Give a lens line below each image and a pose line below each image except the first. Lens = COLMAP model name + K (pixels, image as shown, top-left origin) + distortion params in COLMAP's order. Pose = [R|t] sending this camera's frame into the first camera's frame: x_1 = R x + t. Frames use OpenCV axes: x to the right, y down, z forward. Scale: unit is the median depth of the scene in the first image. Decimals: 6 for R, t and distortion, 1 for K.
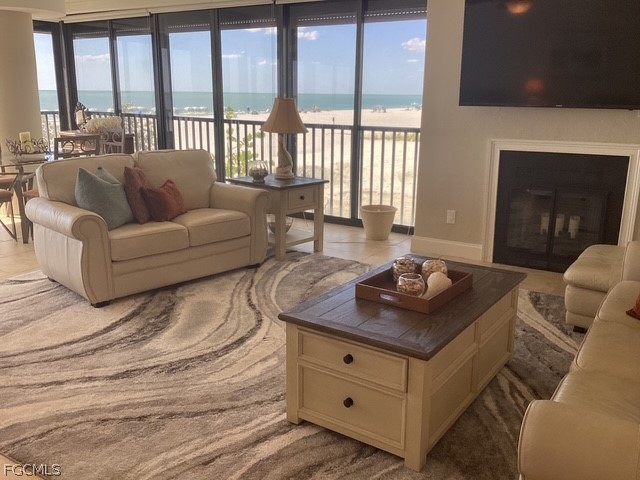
lens RADIAL K [[586.3, 0, 324.5], [0, 586.3, 246.8], [0, 0, 1]] dist [0.014578, 0.000000]
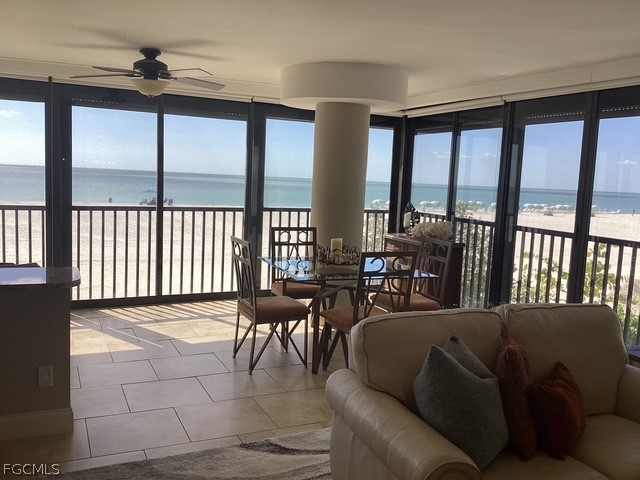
lens RADIAL K [[586.3, 0, 315.1], [0, 586.3, 236.6], [0, 0, 1]] dist [0.014578, 0.000000]
pose [[0.841503, 0.080468, -0.534227, -0.081994], [-0.170982, 0.977684, -0.122063, -0.085288], [0.512483, 0.194059, 0.836482, 0.265497]]
